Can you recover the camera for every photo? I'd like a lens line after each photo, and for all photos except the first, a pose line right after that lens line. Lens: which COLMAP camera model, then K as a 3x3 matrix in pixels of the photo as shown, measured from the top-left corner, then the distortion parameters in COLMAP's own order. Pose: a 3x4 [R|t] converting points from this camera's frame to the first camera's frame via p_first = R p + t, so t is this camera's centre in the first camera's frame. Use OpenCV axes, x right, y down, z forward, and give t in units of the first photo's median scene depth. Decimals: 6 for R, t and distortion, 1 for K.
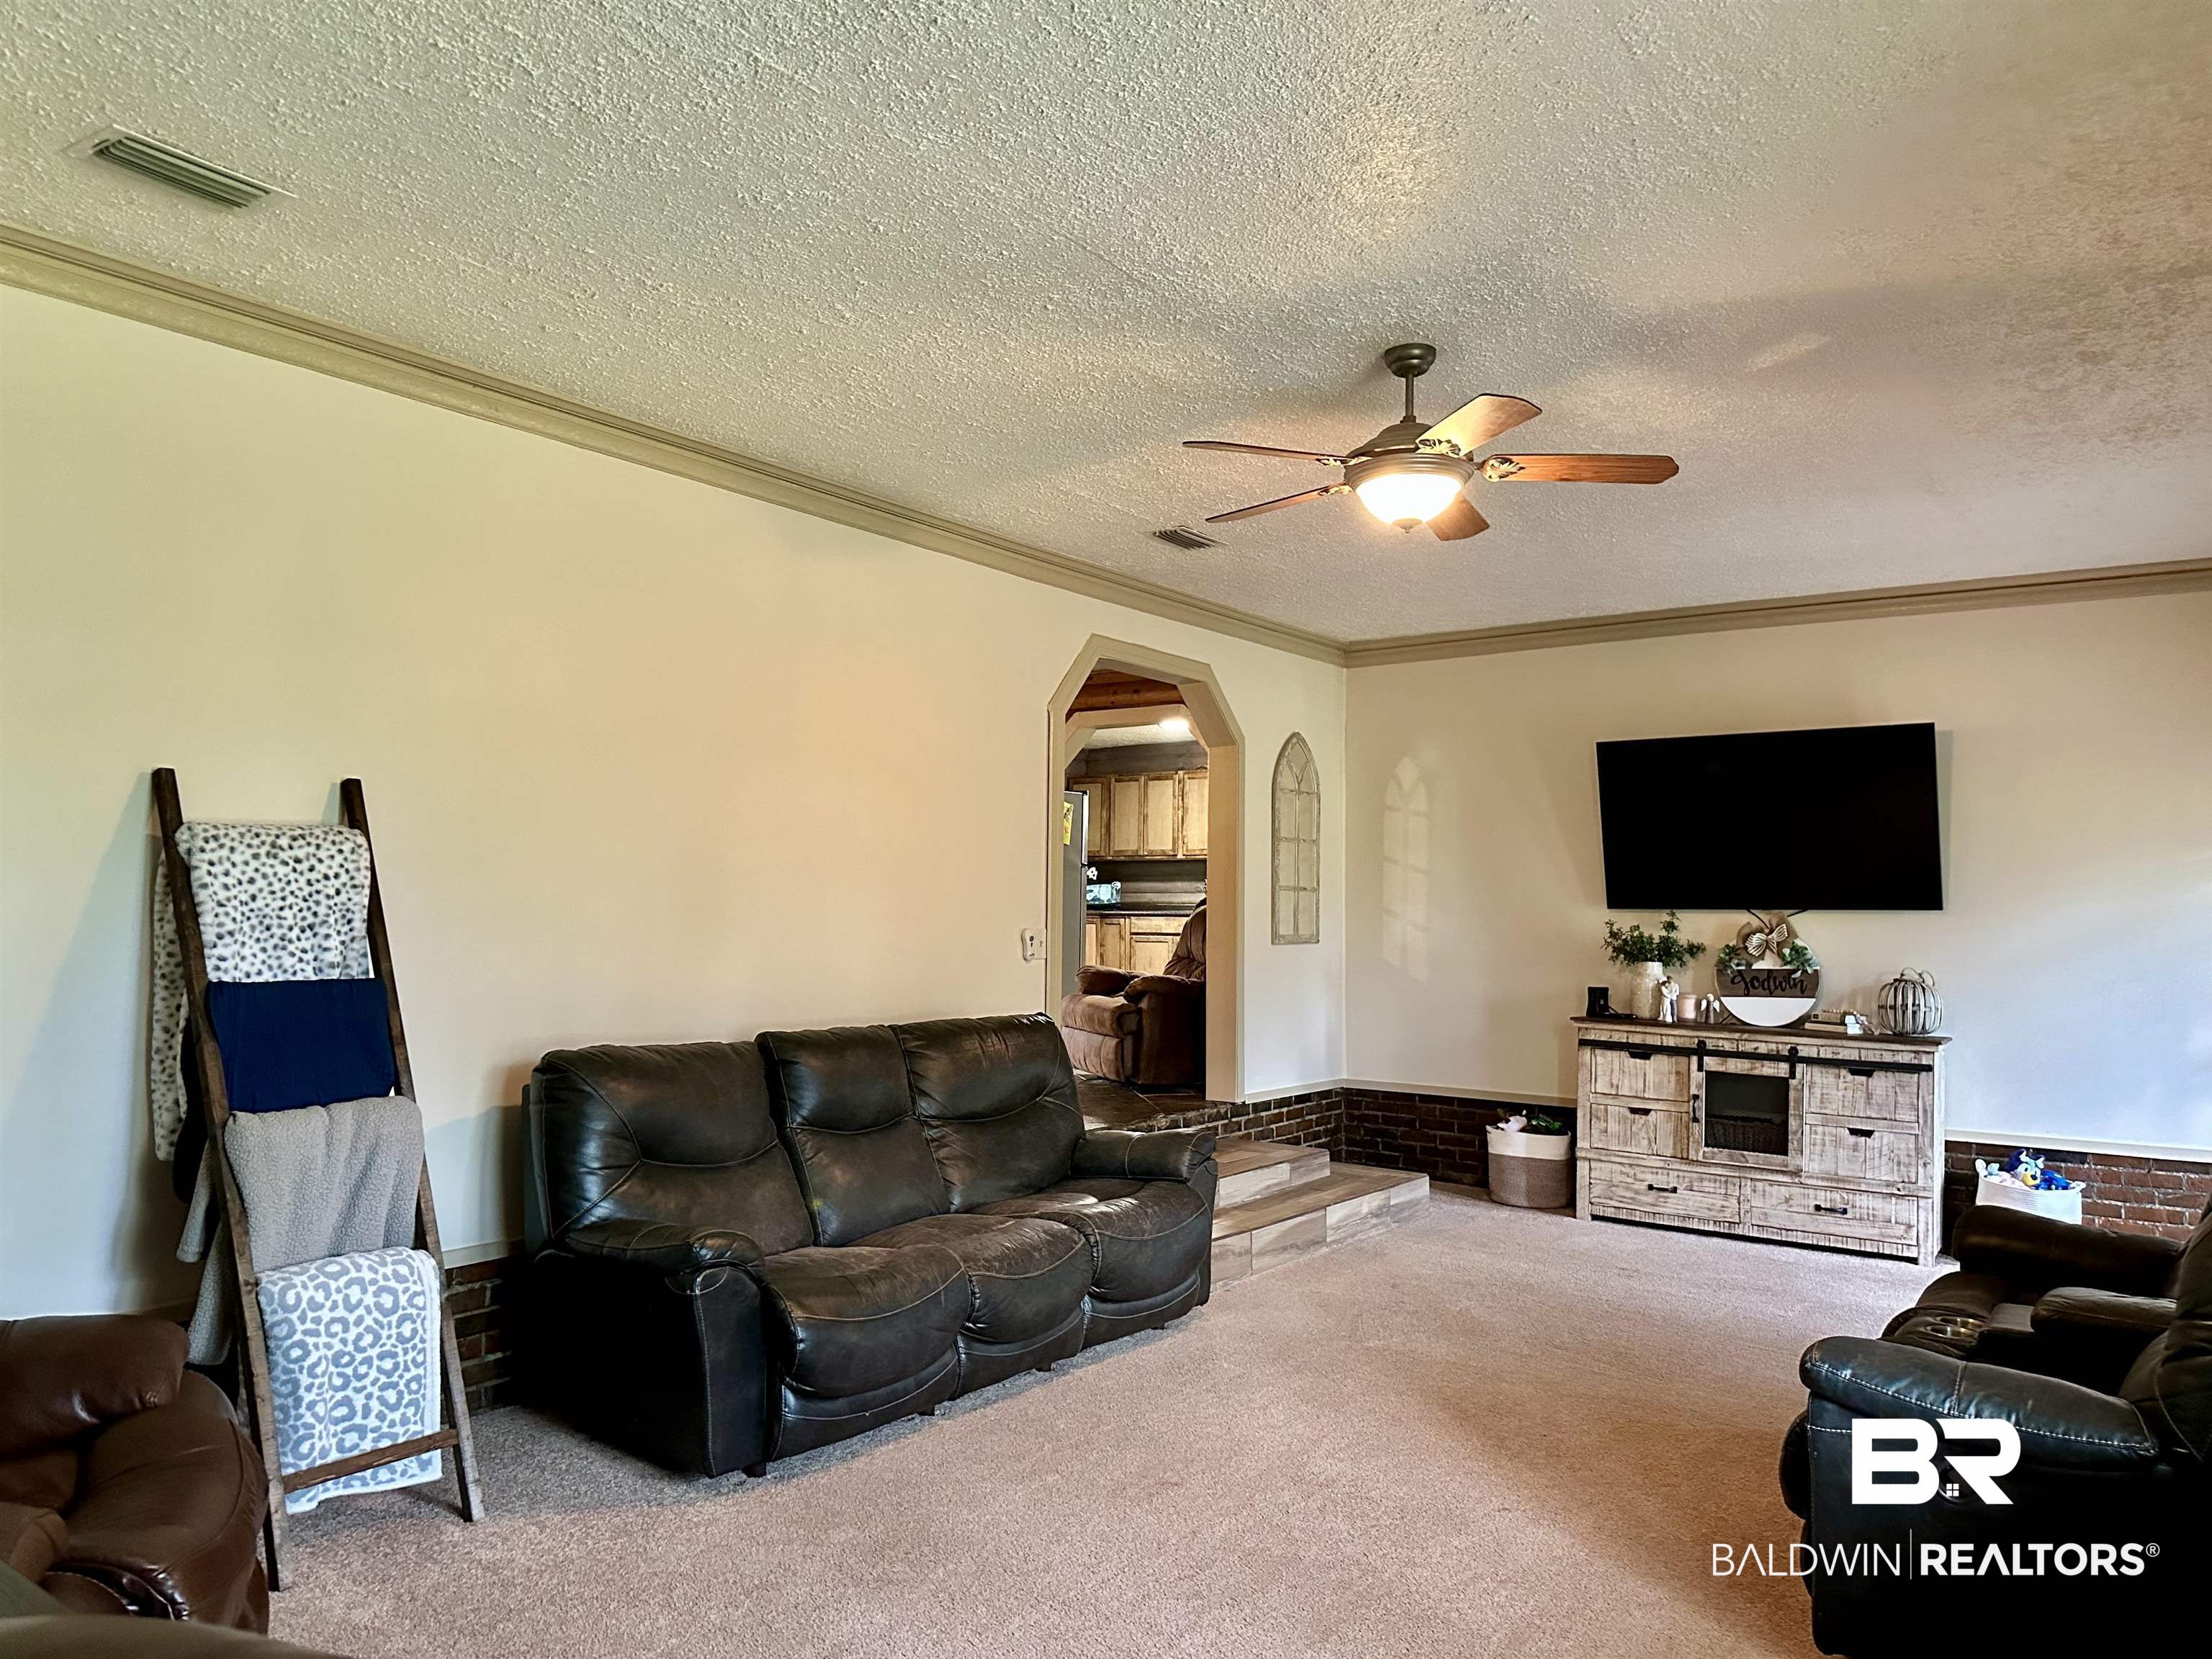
lens RADIAL K [[1571.9, 0, 1104.6], [0, 1571.9, 822.3], [0, 0, 1]] dist [0.108409, -0.159653]
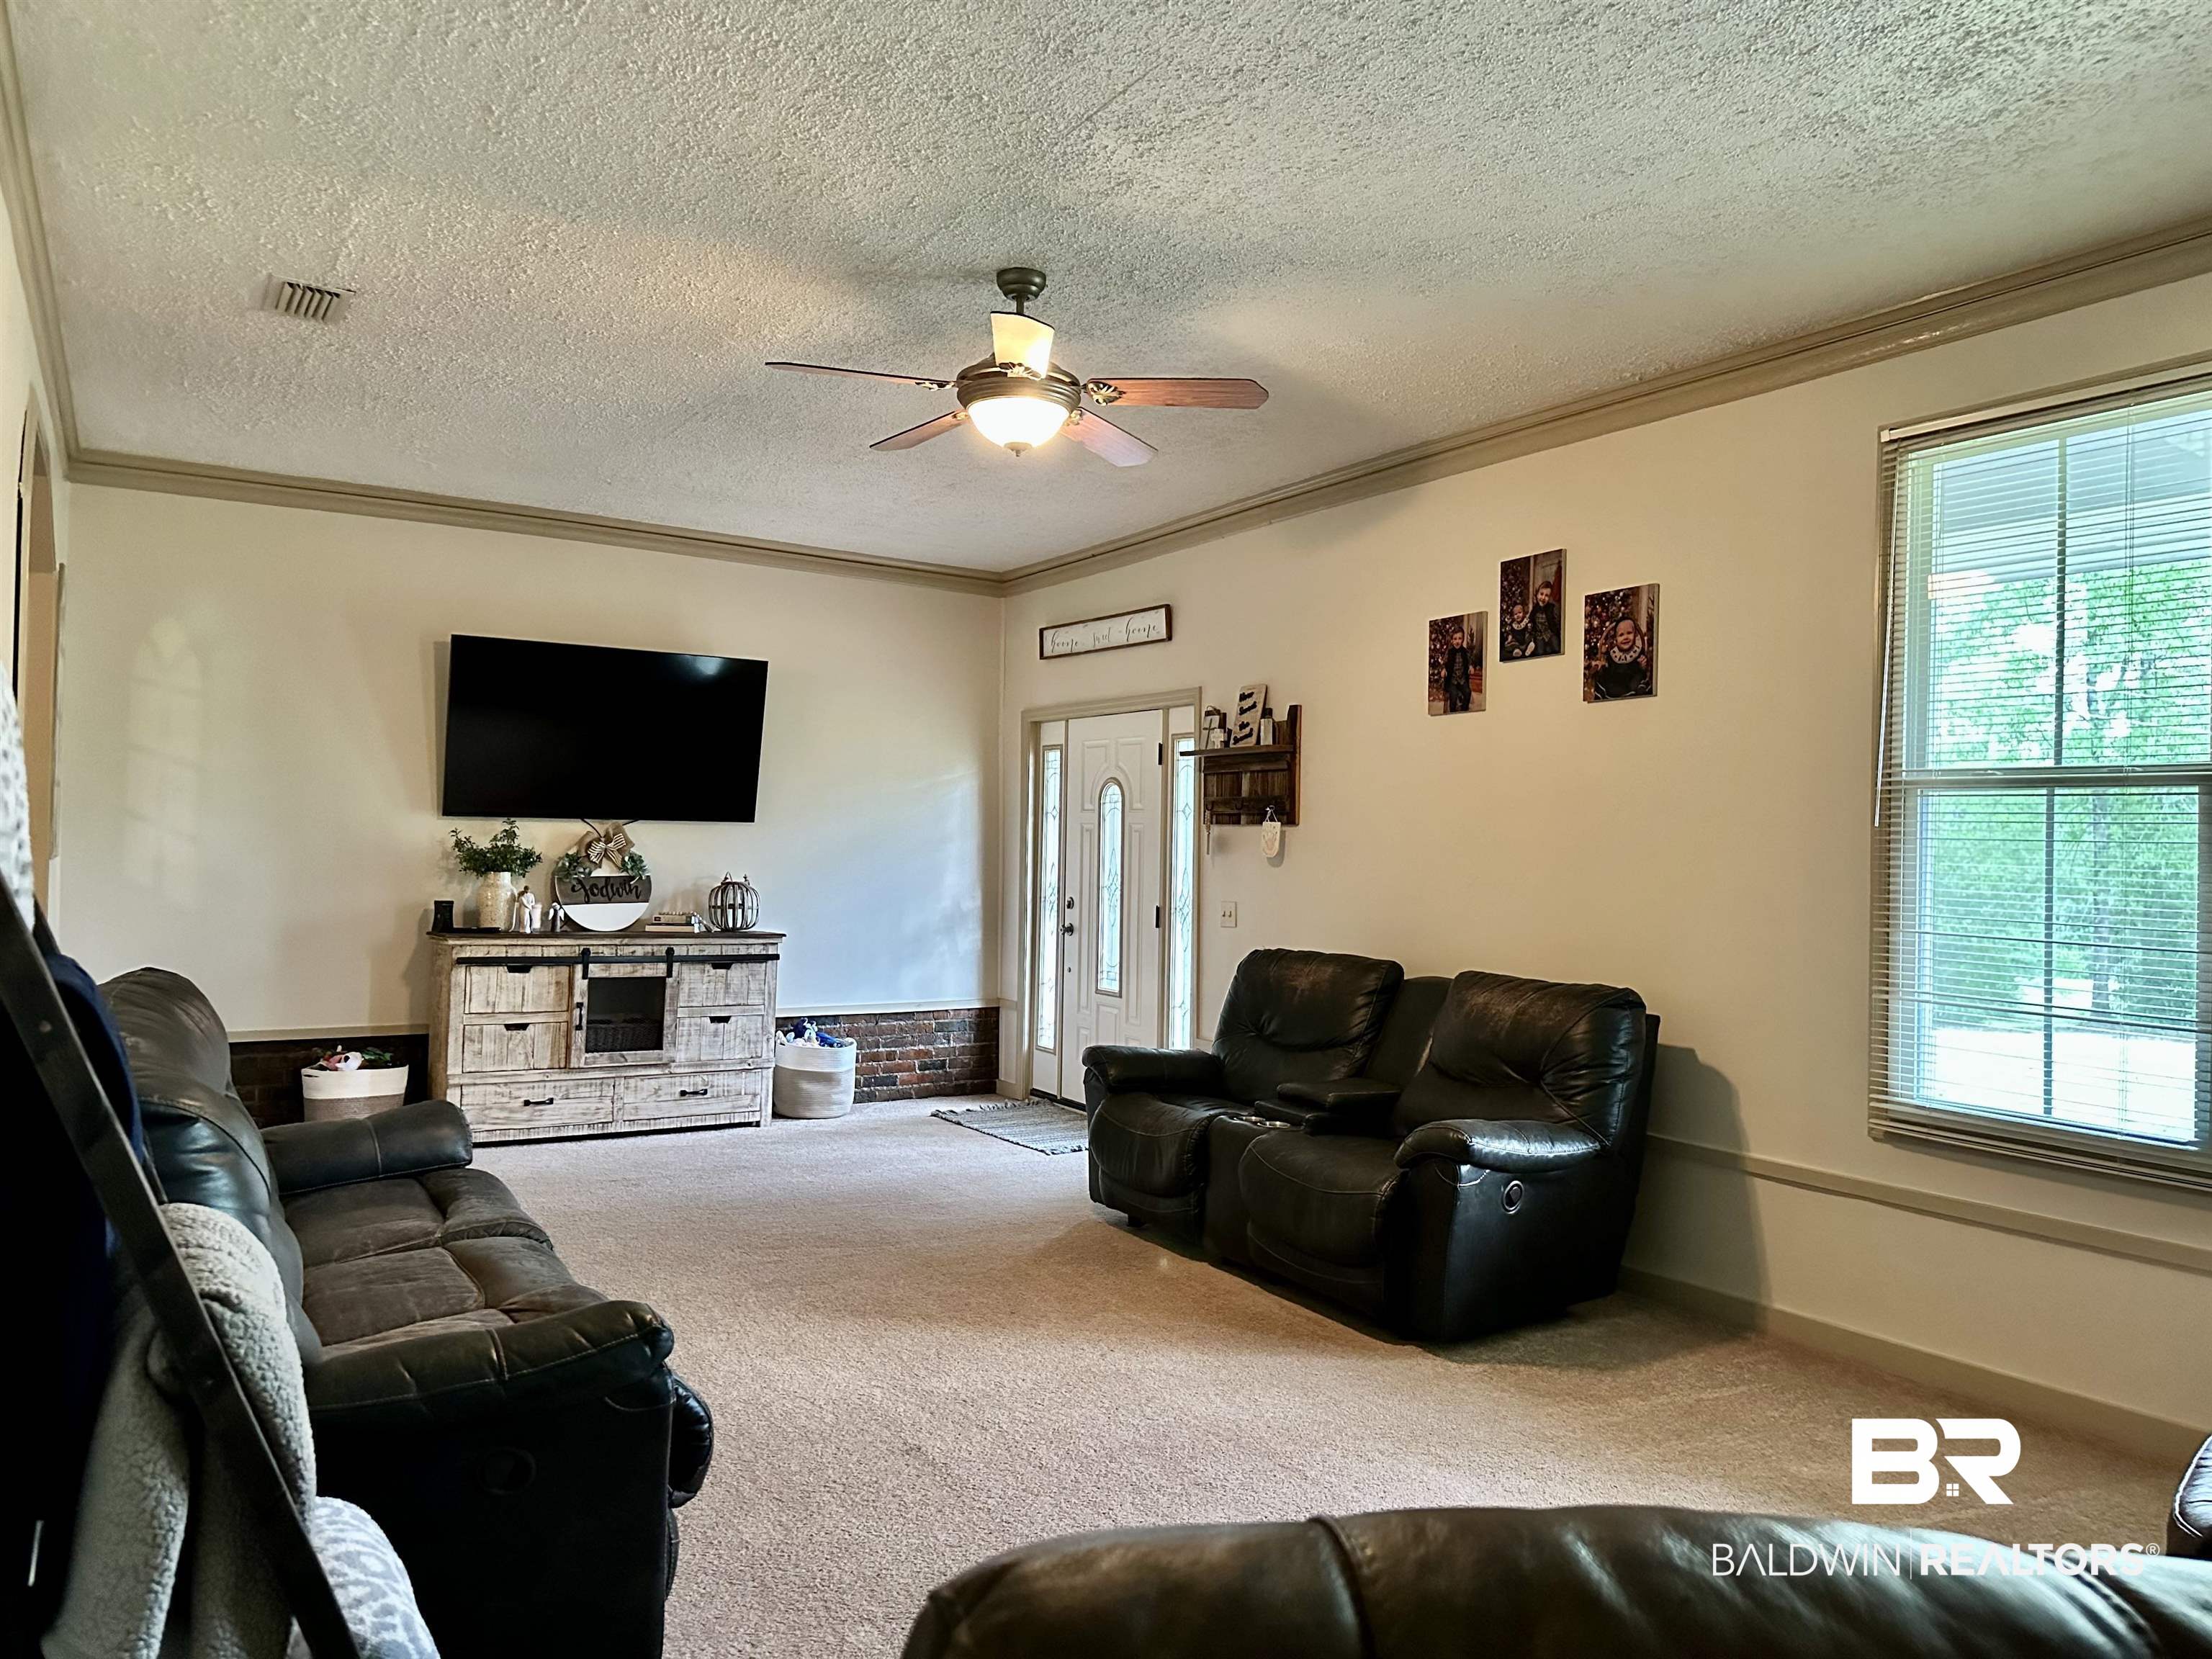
lens RADIAL K [[1571.9, 0, 1104.6], [0, 1571.9, 822.3], [0, 0, 1]] dist [0.108409, -0.159653]
pose [[0.392090, 0.010230, 0.919870, -0.420693], [-0.065891, 0.997682, 0.016990, 0.018950], [-0.917564, -0.067273, 0.391856, 0.313015]]
